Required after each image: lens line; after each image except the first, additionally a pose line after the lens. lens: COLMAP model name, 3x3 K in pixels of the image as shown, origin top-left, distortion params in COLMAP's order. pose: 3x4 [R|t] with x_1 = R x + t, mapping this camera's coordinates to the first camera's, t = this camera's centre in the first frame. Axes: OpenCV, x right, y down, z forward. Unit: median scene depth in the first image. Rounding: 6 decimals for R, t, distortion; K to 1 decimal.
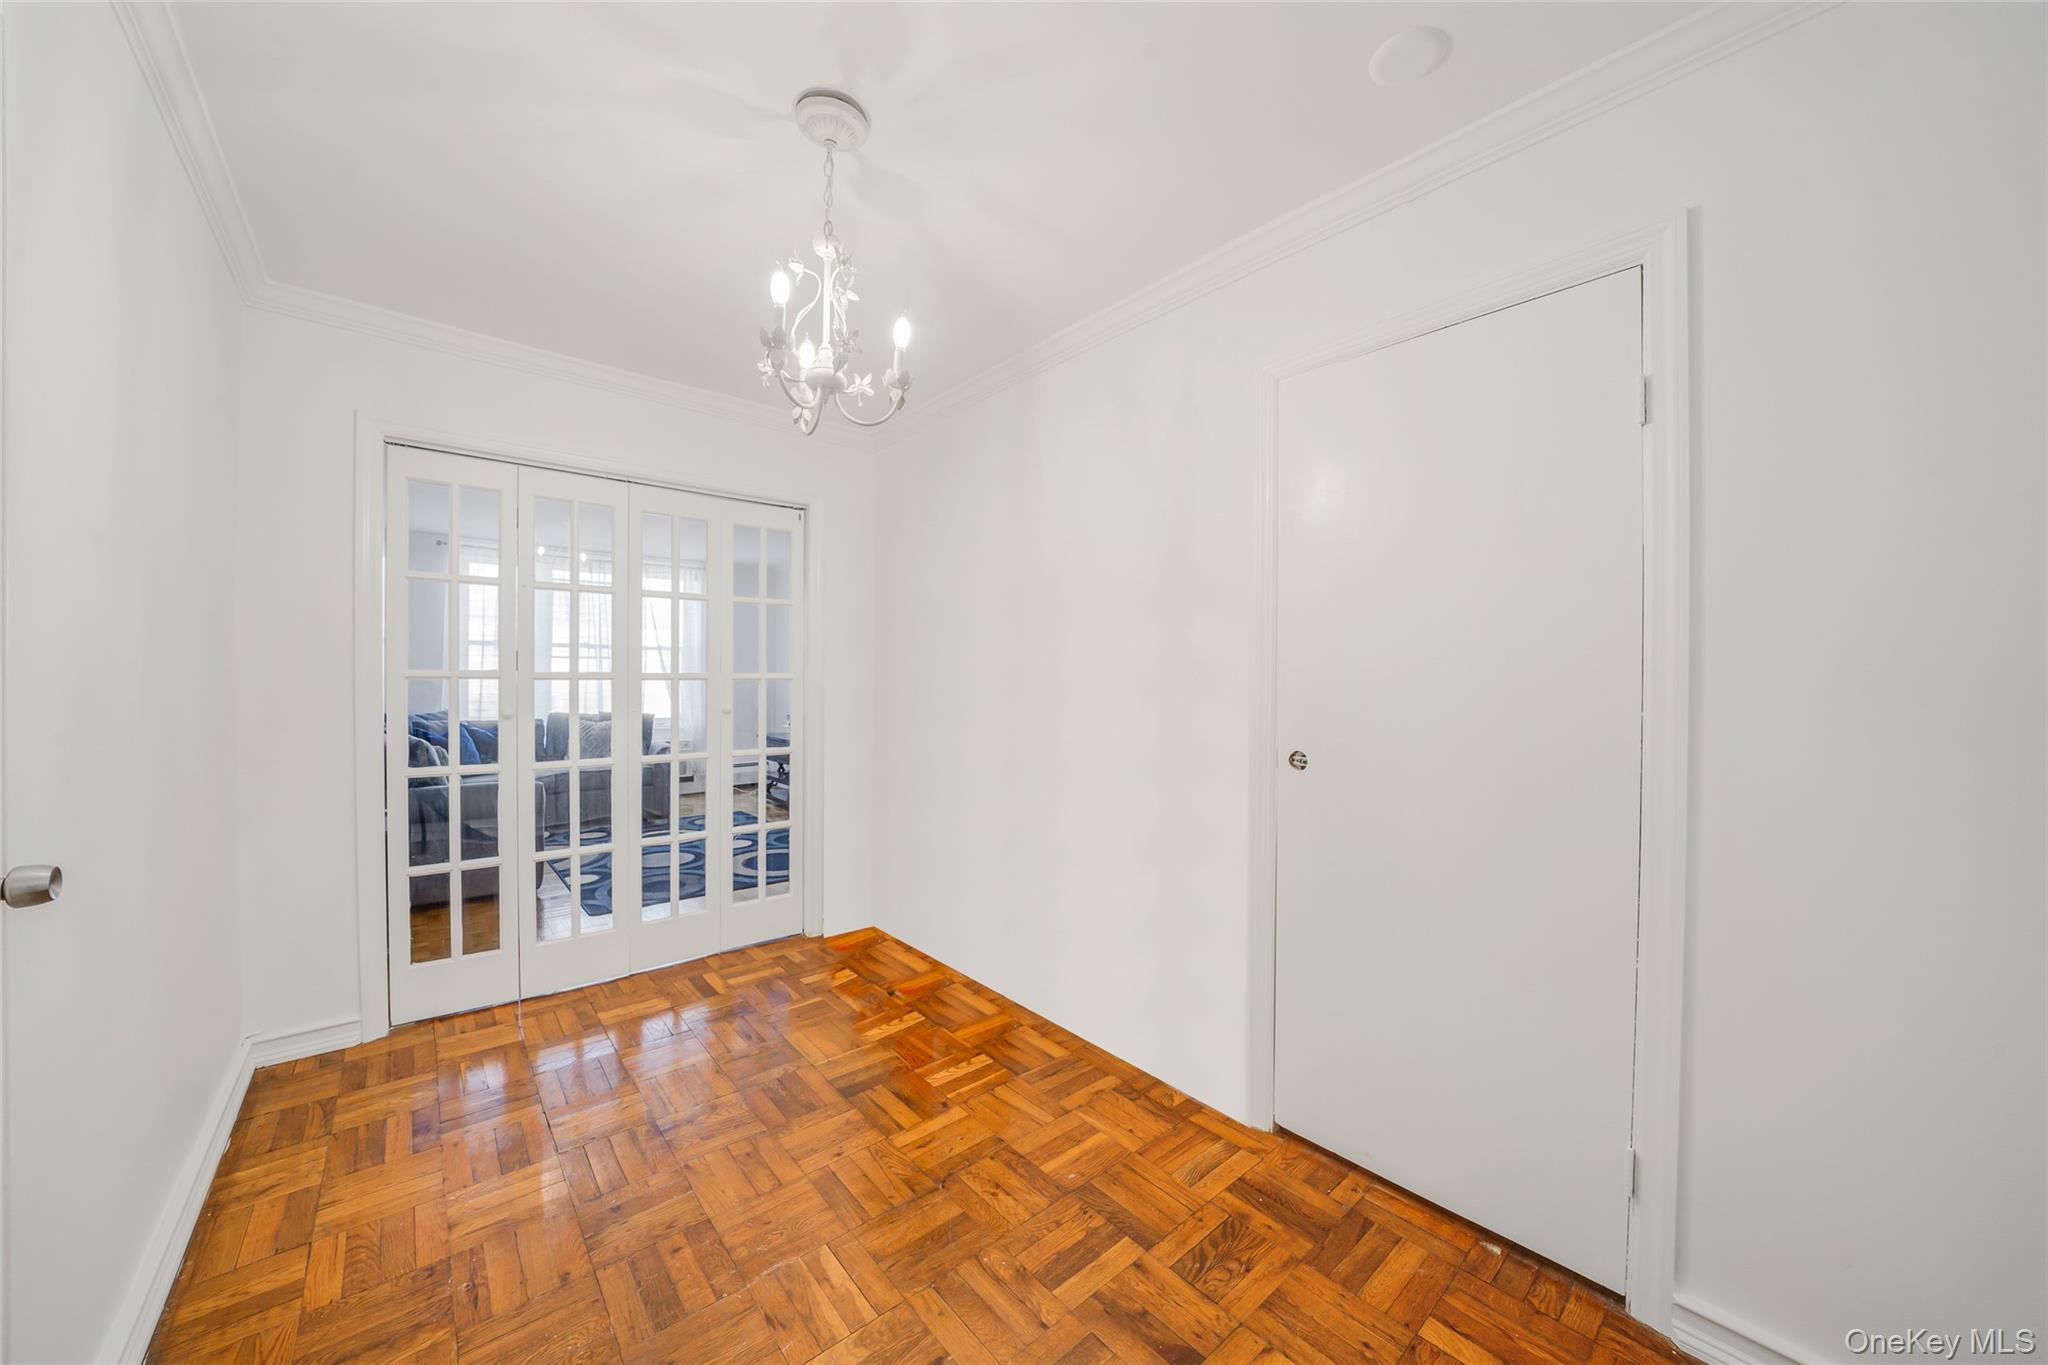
lens RADIAL K [[736.8, 0, 1009.9], [0, 736.8, 685.5], [0, 0, 1]] dist [-0.021384, 0.002183]
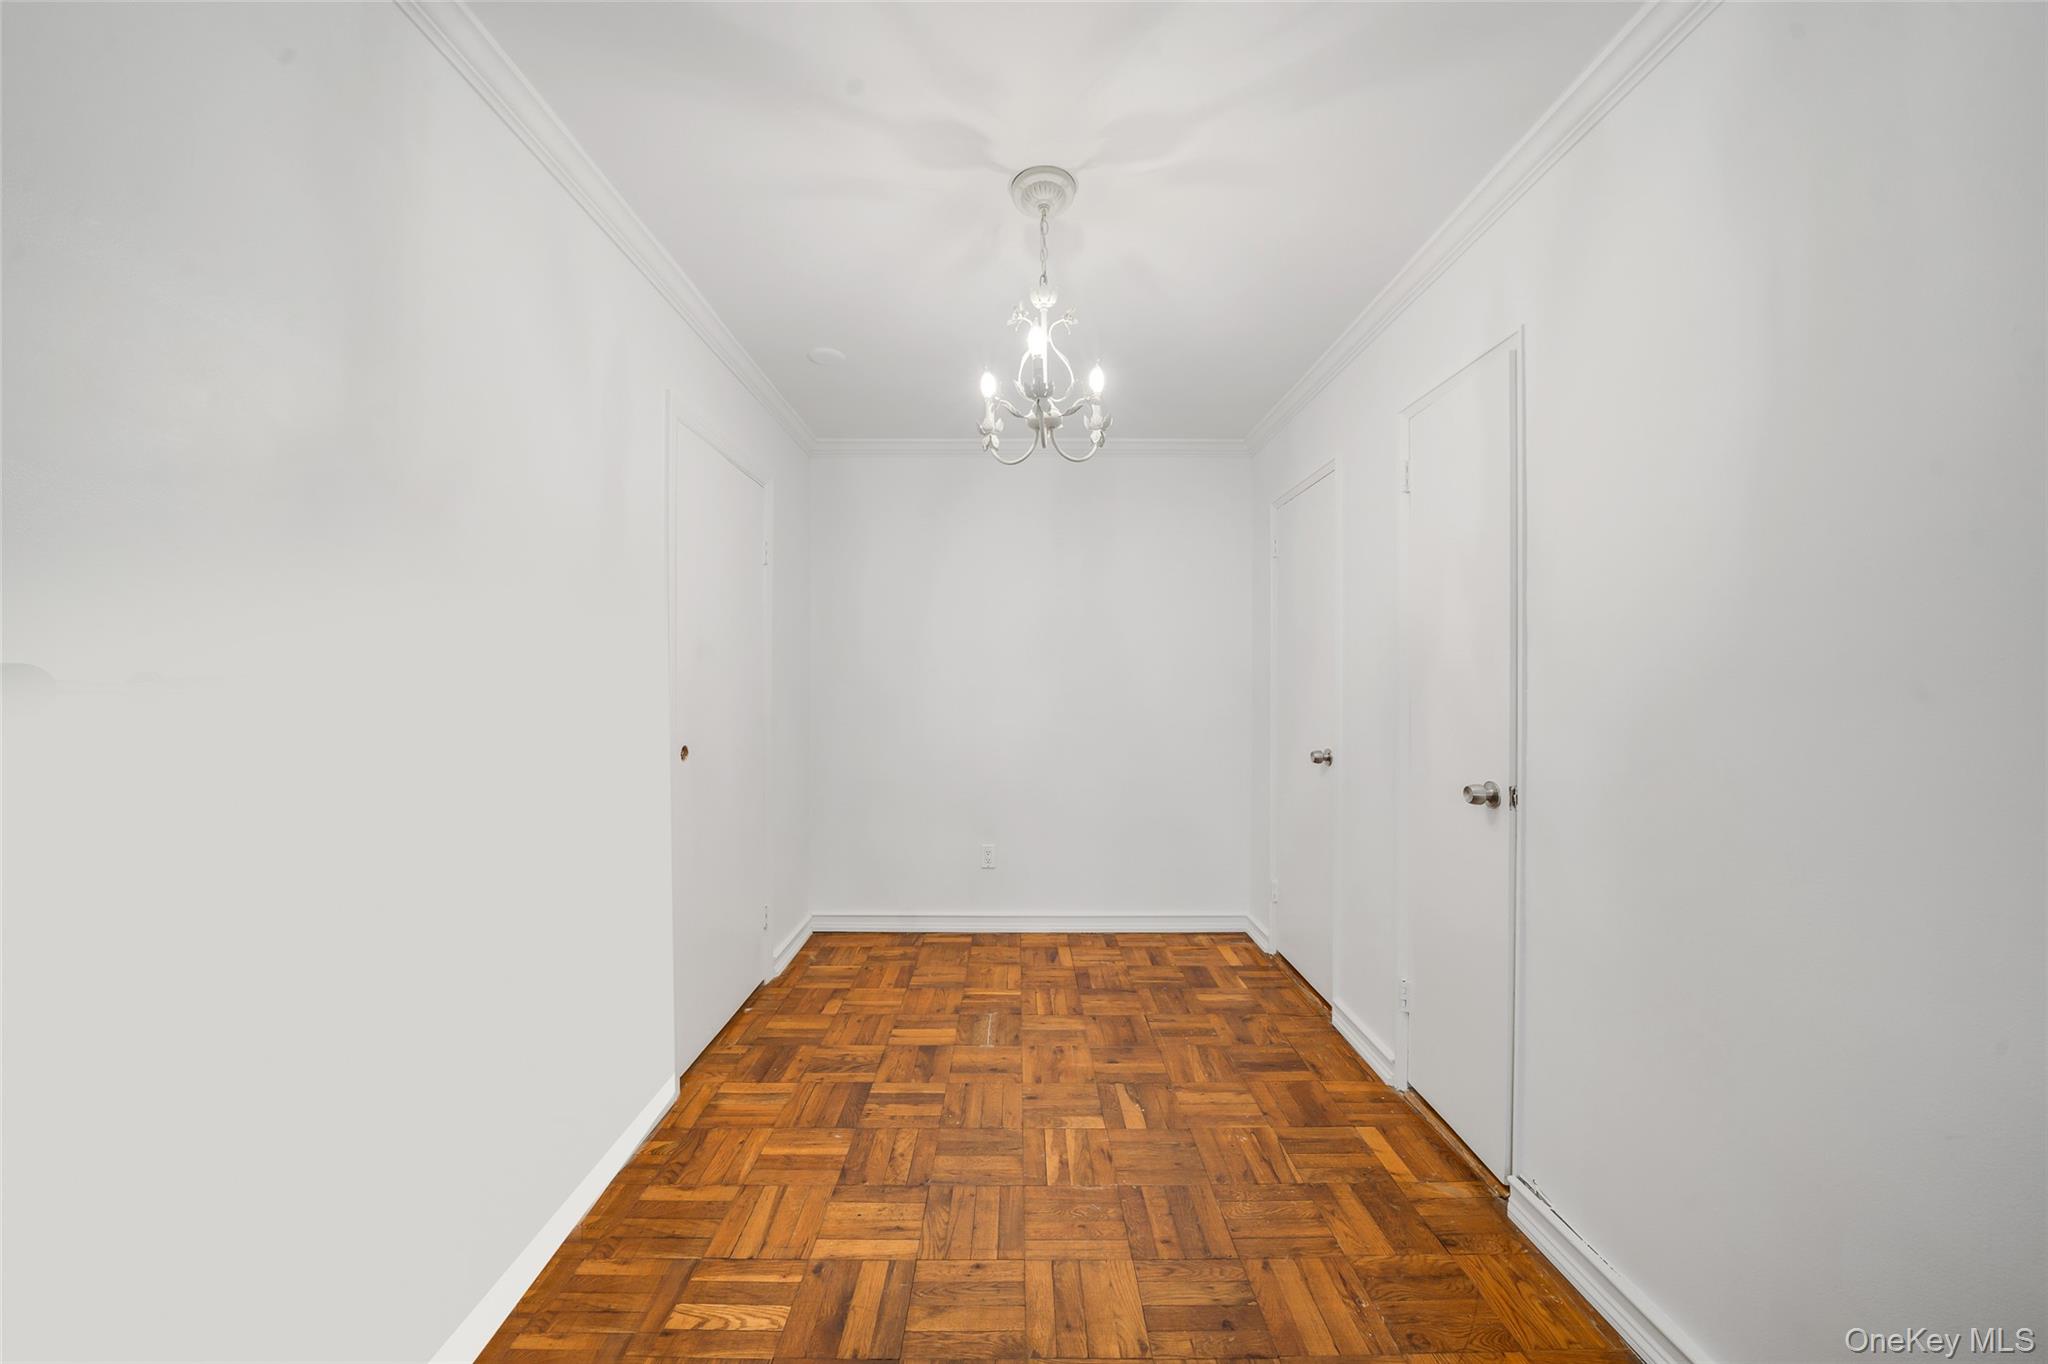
lens RADIAL K [[736.8, 0, 1009.9], [0, 736.8, 685.0], [0, 0, 1]] dist [-0.021384, 0.002183]
pose [[-0.769274, -0.006805, 0.638882, -0.908729], [-0.000513, 0.999950, 0.010033, -0.029997], [-0.638918, 0.007390, -0.769239, 1.858586]]
